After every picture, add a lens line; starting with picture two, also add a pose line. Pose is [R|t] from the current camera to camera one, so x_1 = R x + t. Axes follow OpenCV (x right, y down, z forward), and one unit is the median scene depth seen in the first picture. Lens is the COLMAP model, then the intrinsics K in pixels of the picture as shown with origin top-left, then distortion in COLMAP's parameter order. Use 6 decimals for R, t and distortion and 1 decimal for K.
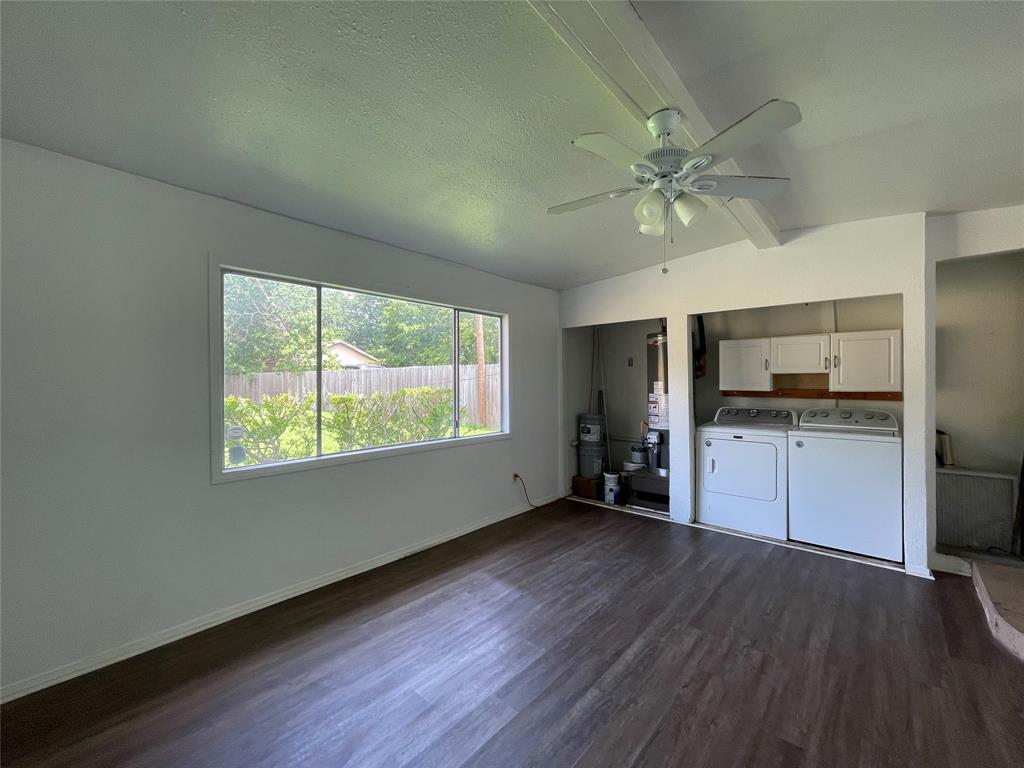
lens RADIAL K [[413.4, 0, 513.4], [0, 413.4, 383.6], [0, 0, 1]] dist [-0.002433, -0.000266]
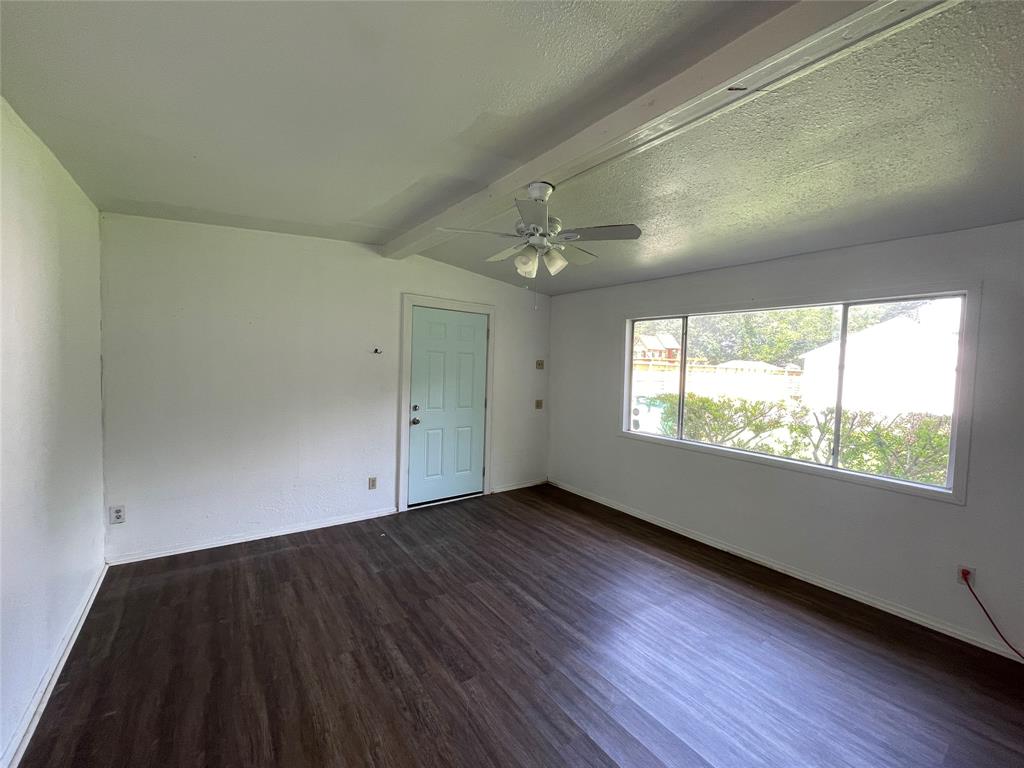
lens RADIAL K [[413.4, 0, 513.4], [0, 413.4, 383.6], [0, 0, 1]] dist [-0.002433, -0.000266]
pose [[-0.202562, 0.042555, -0.978344, 1.033599], [-0.034975, 0.998104, 0.050655, -0.065370], [0.978645, 0.044478, -0.200689, 0.751771]]
